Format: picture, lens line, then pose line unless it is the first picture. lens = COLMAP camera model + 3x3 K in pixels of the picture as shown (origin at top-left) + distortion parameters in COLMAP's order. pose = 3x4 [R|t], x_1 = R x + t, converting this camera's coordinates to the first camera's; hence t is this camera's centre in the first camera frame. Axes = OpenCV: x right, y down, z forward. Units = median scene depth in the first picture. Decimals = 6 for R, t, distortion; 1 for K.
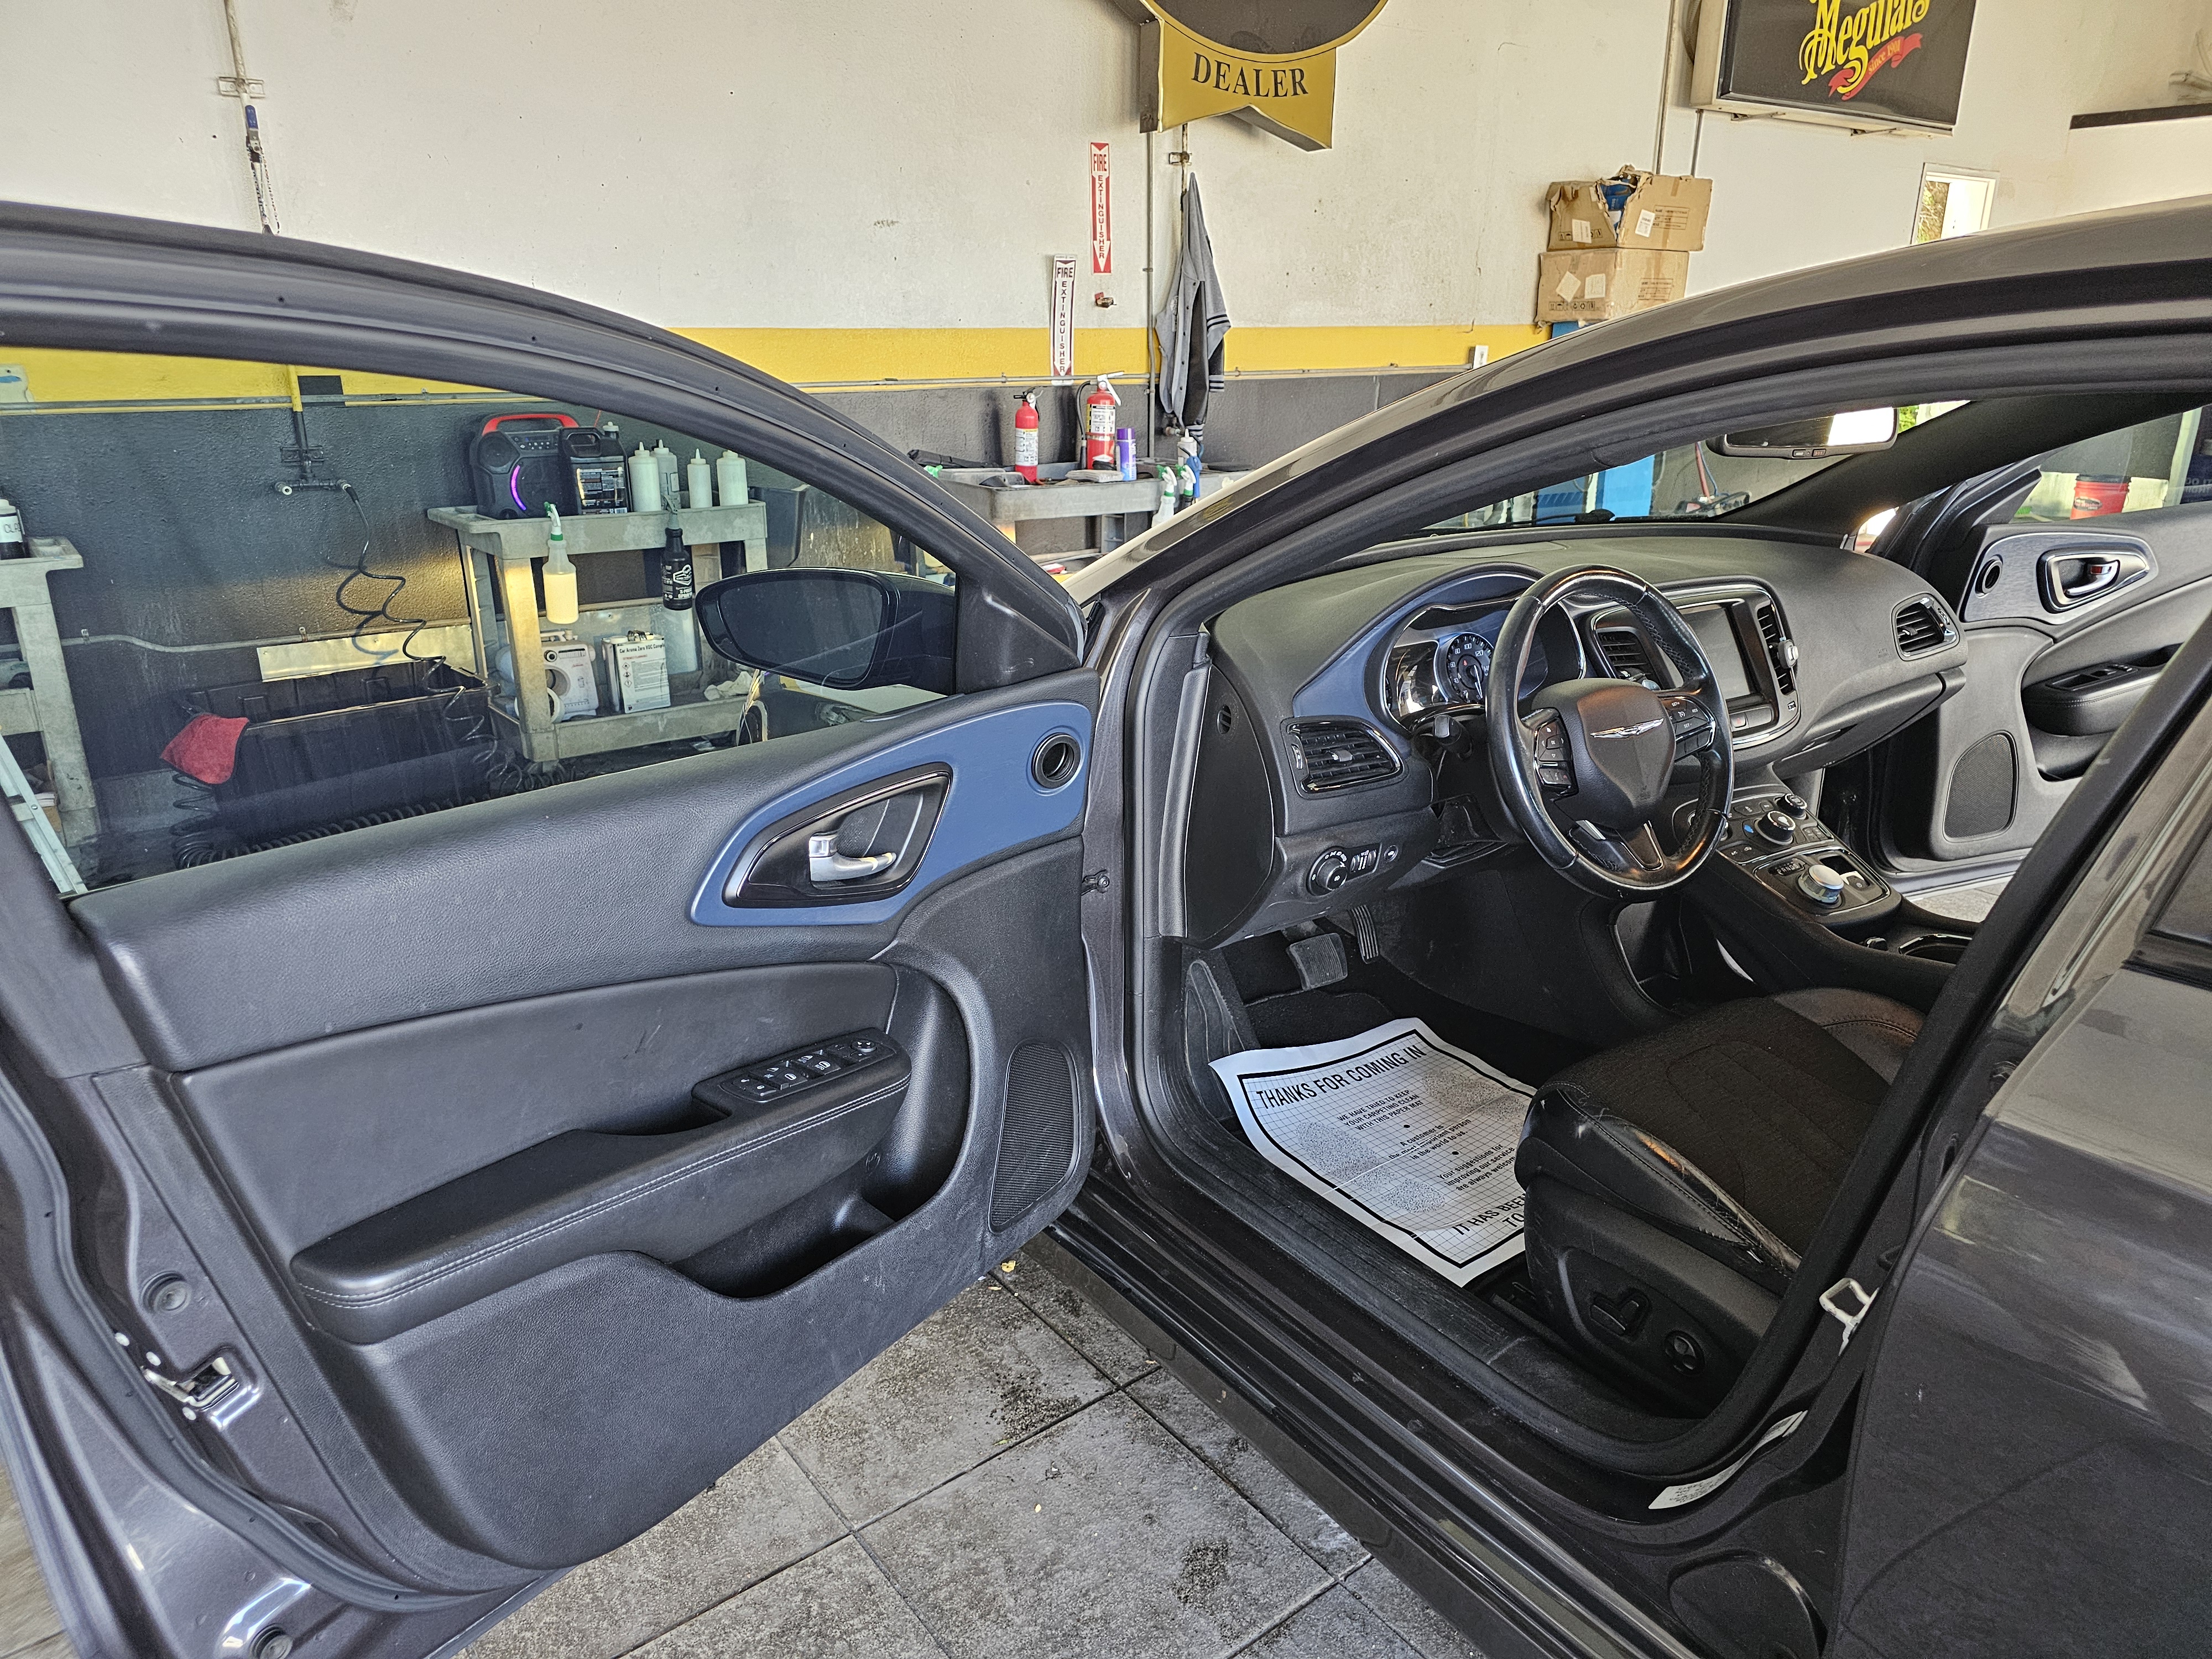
lens RADIAL K [[1492.6, 0, 1104.9], [0, 1492.6, 820.2], [0, 0, 1]] dist [0.062781, -0.063771]
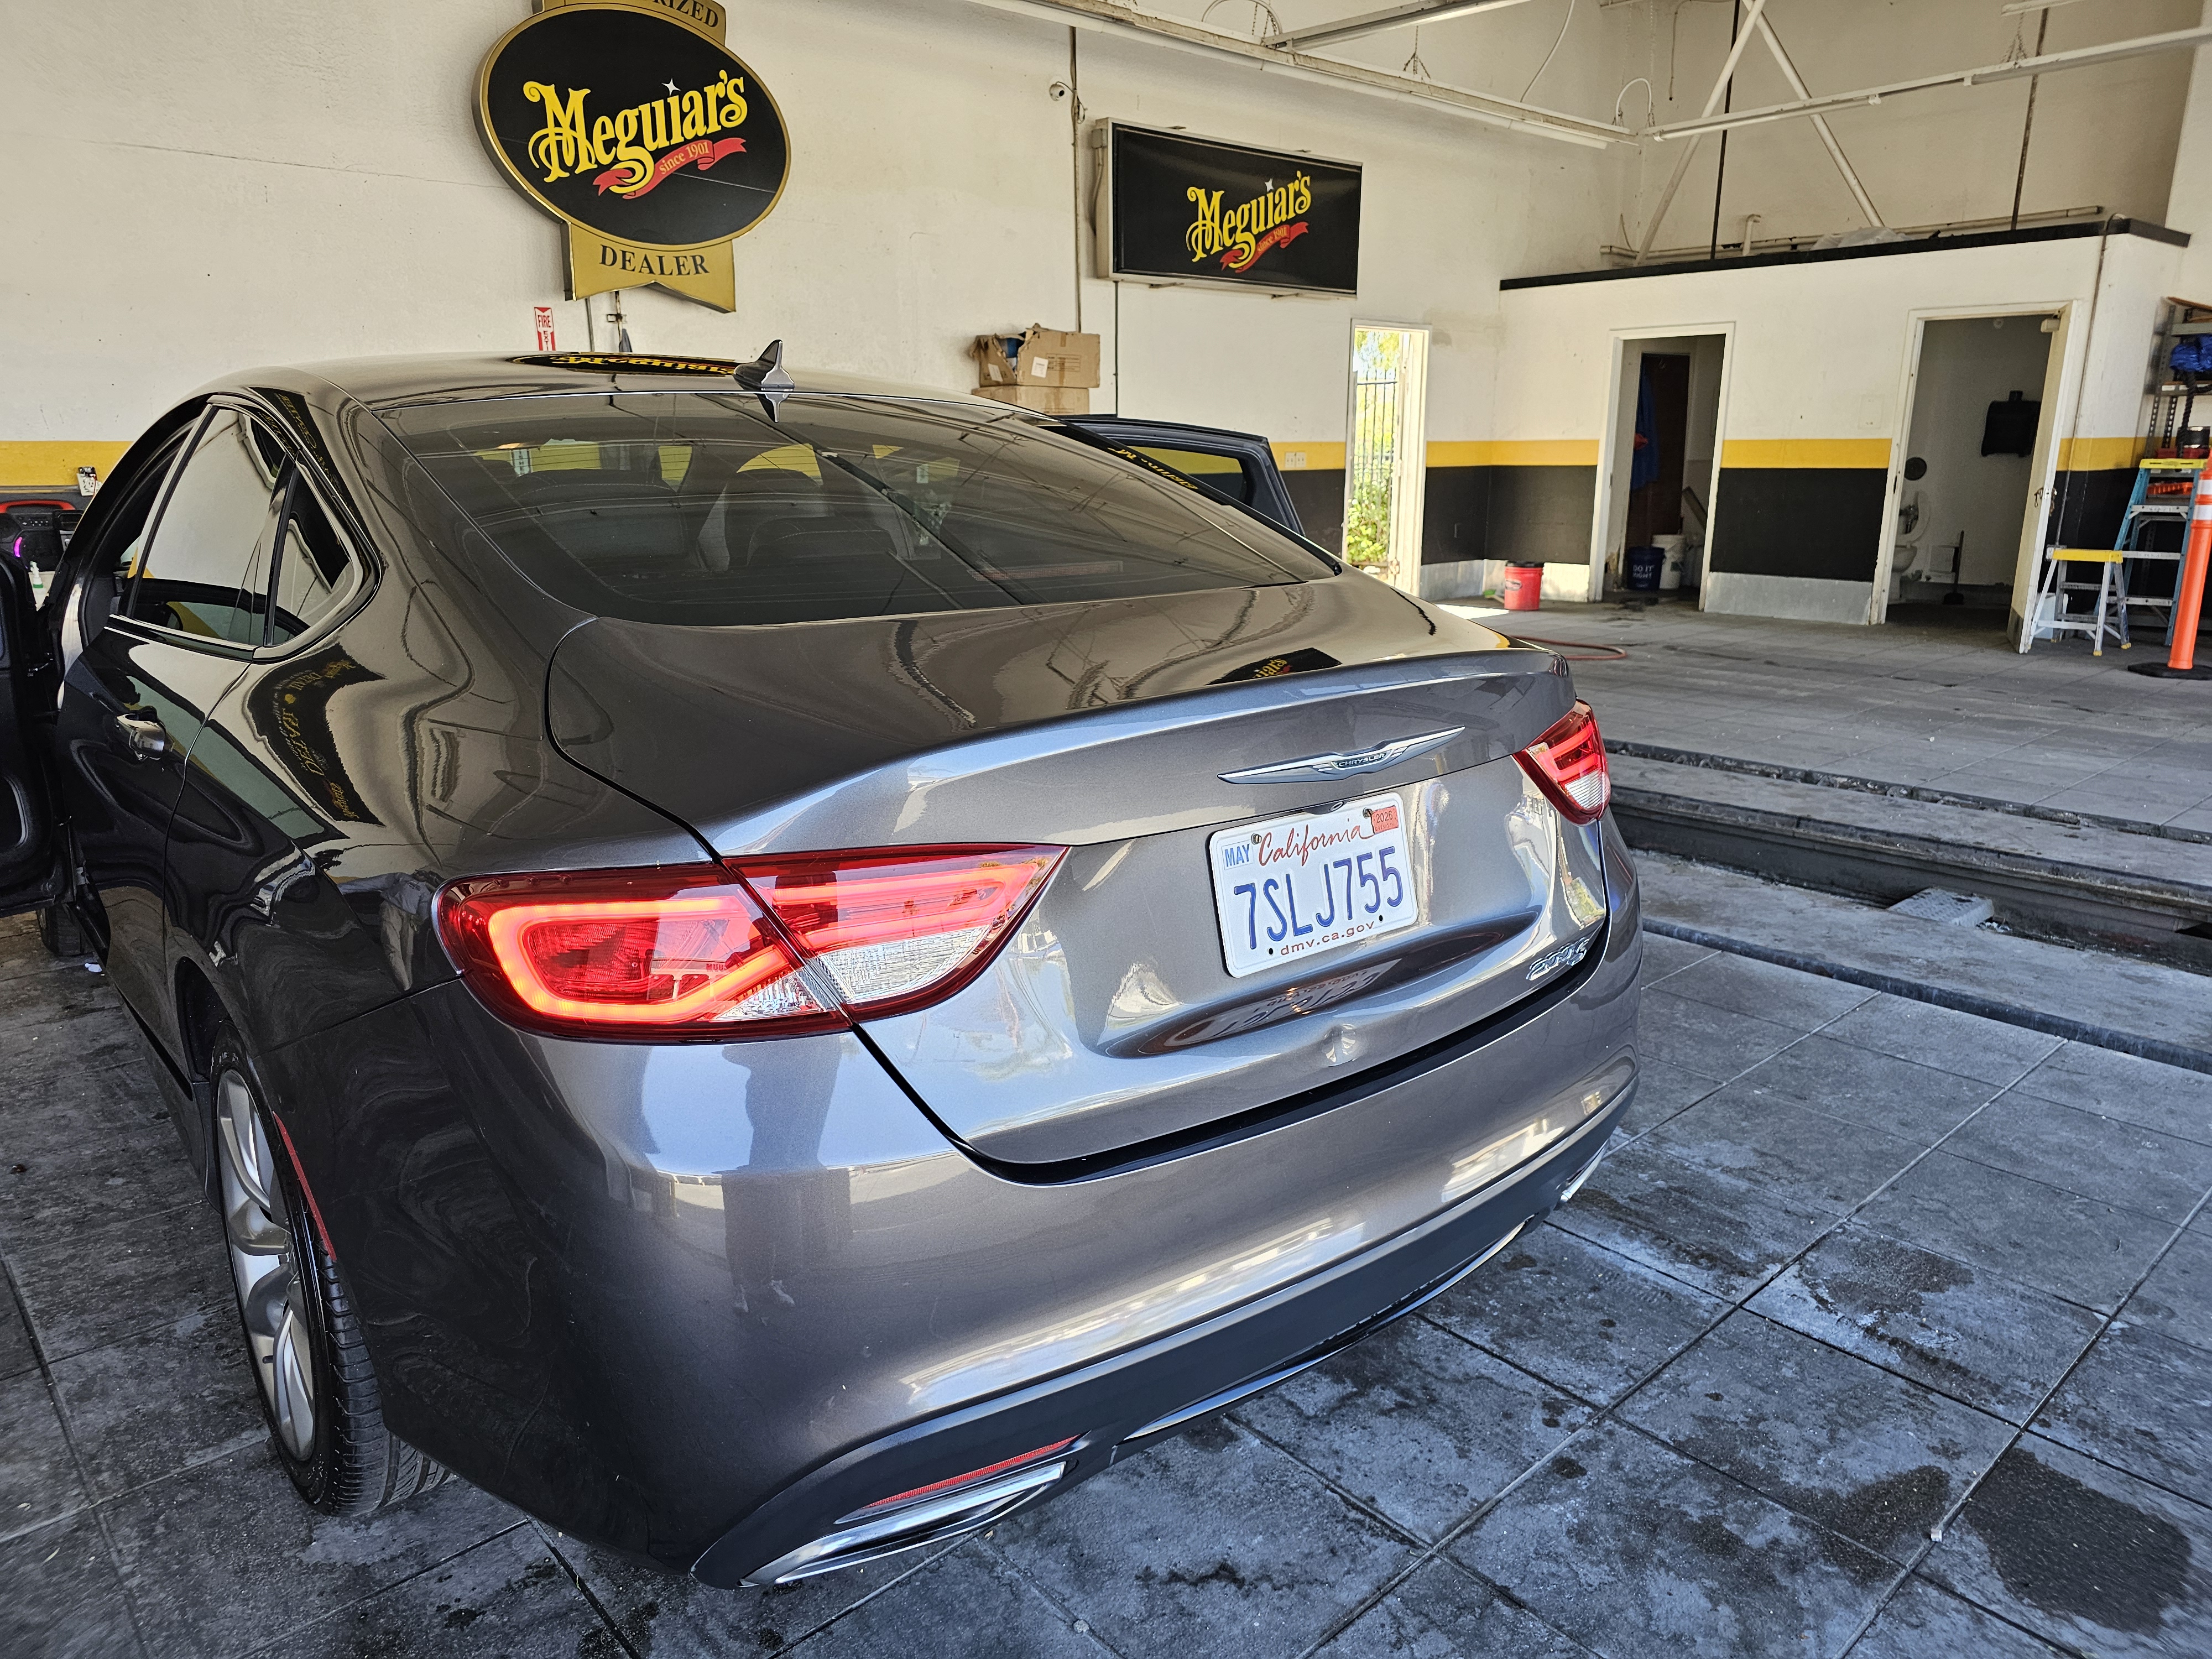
lens RADIAL K [[1492.6, 0, 1104.9], [0, 1492.6, 820.2], [0, 0, 1]] dist [0.062781, -0.063771]
pose [[0.996090, -0.024728, 0.084812, 0.902083], [0.030884, 0.996922, -0.072054, 0.281532], [-0.082769, 0.074392, 0.993788, -0.821195]]
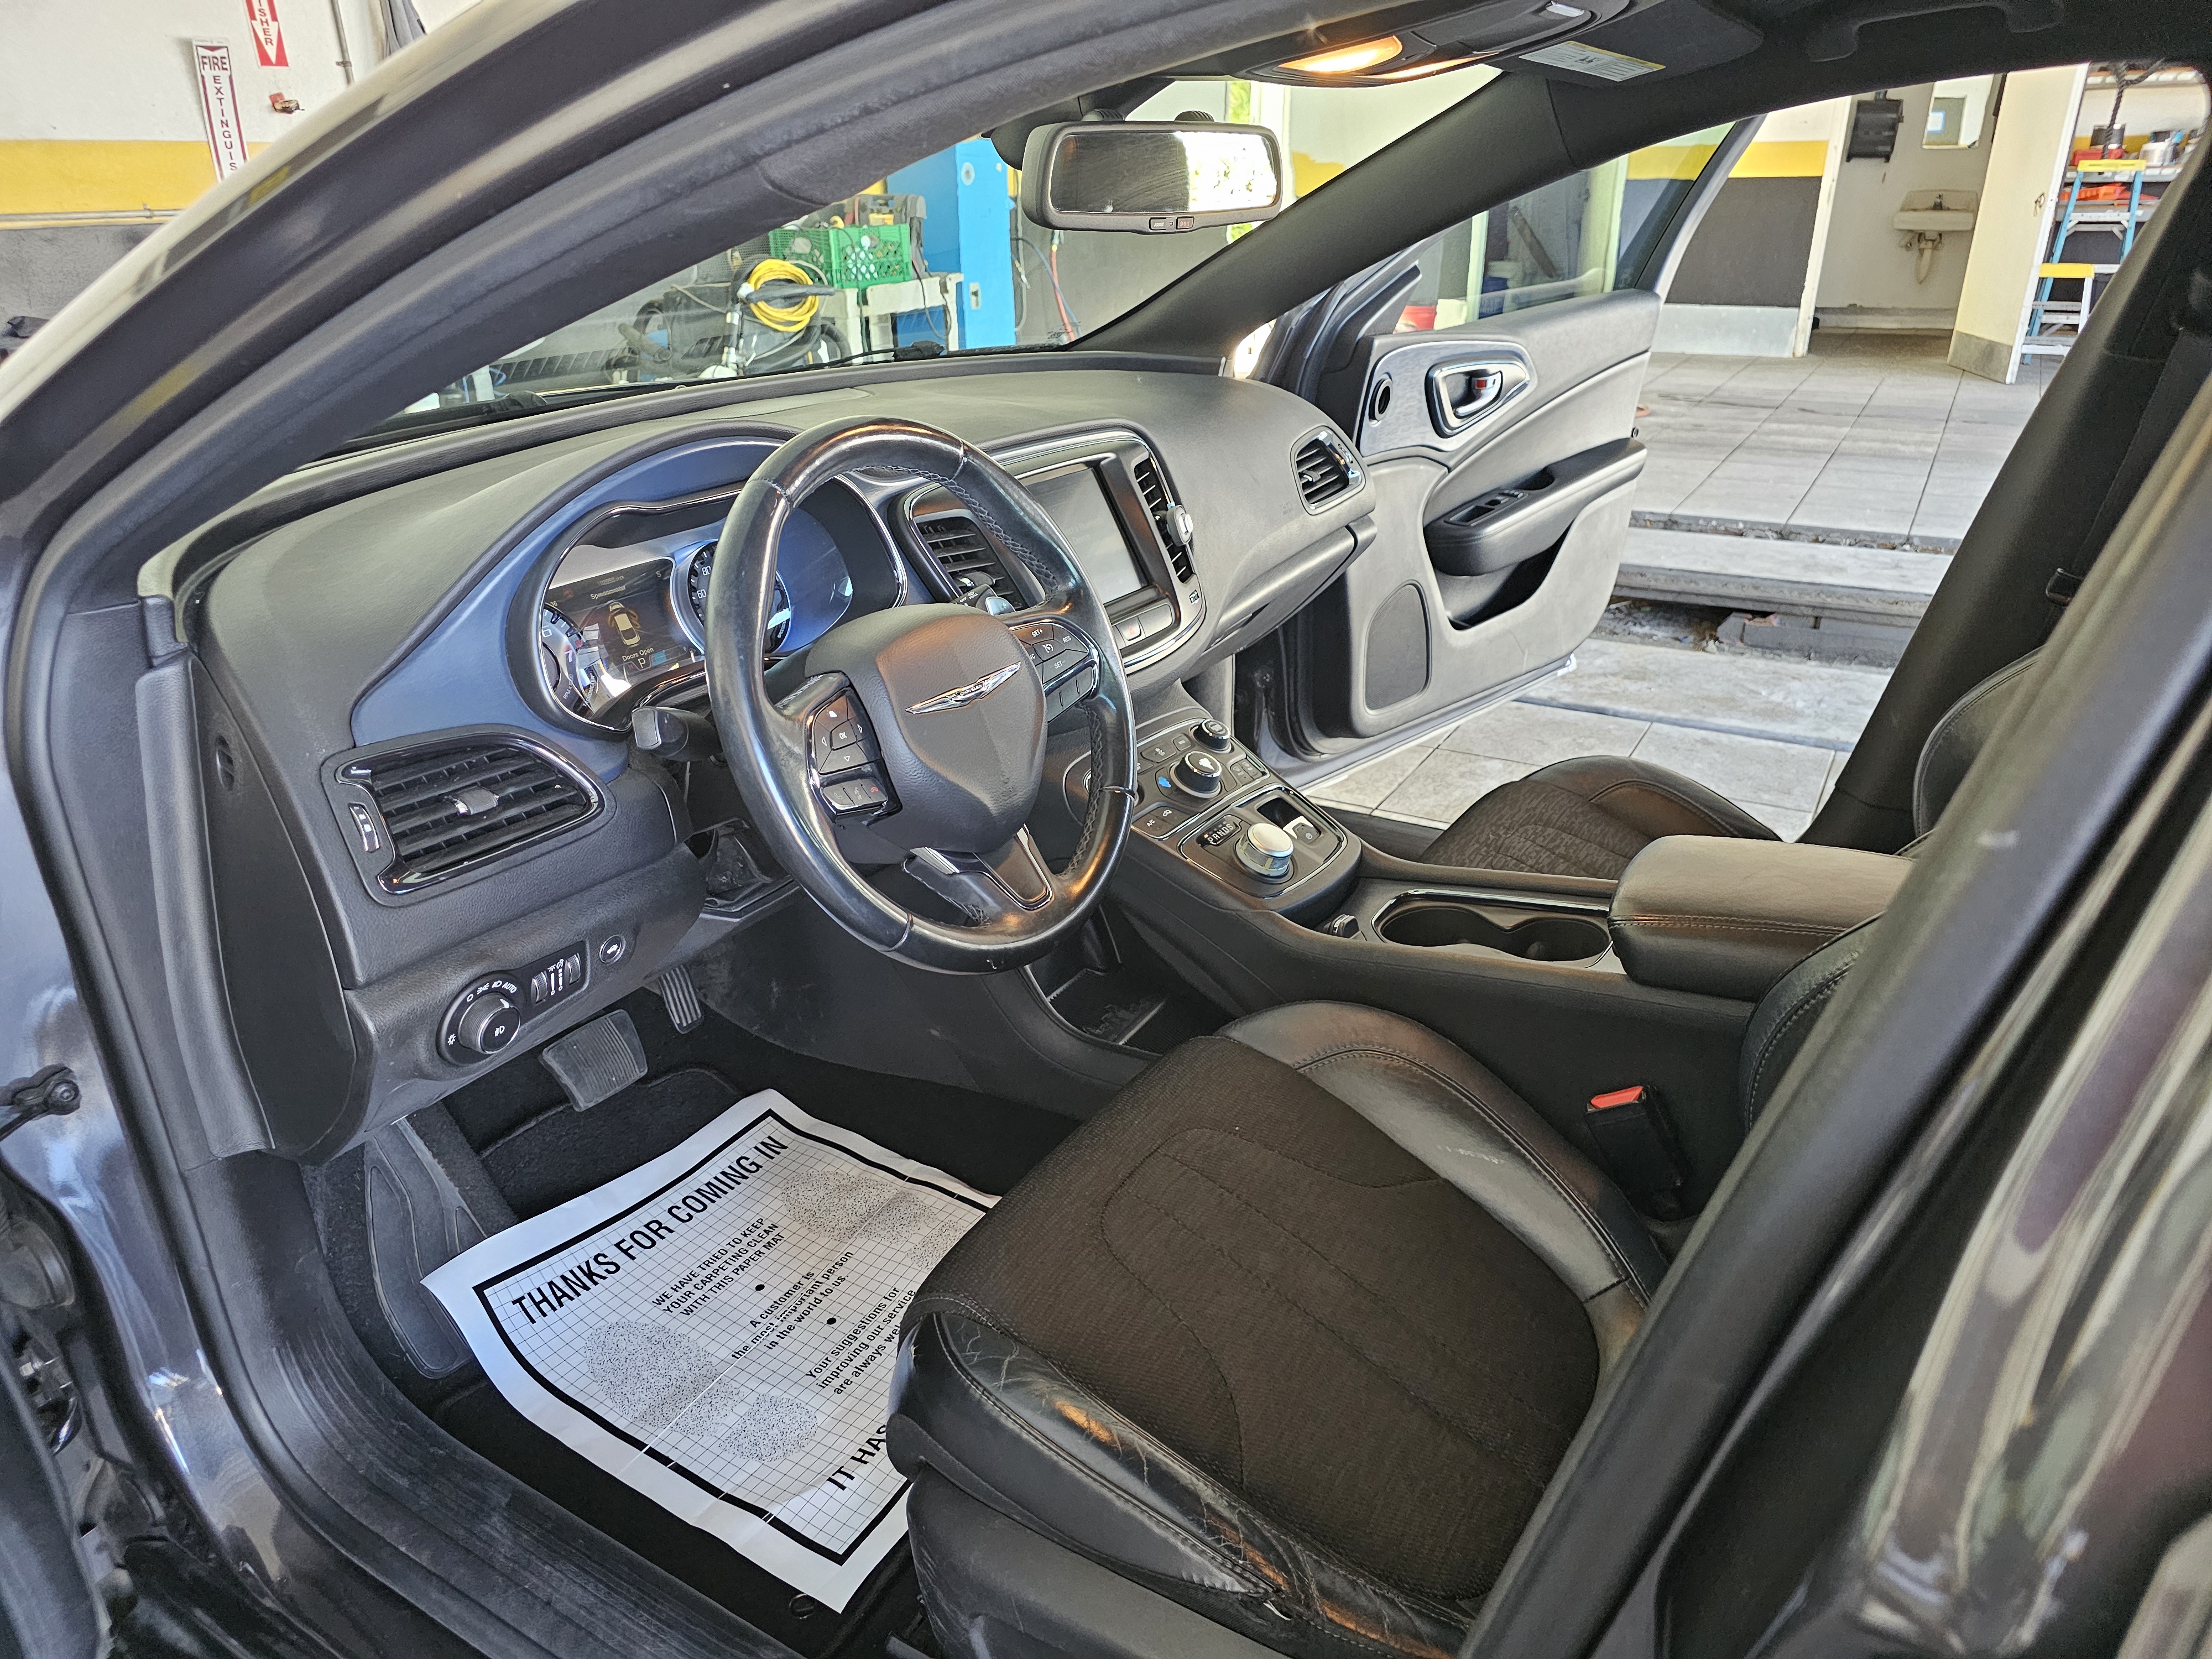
lens RADIAL K [[1492.6, 0, 1104.9], [0, 1492.6, 820.2], [0, 0, 1]] dist [0.062781, -0.063771]
pose [[0.923636, -0.164728, 0.346065, 0.146618], [0.134863, 0.984867, 0.108857, -0.053451], [-0.358760, -0.053873, 0.931874, 0.333878]]
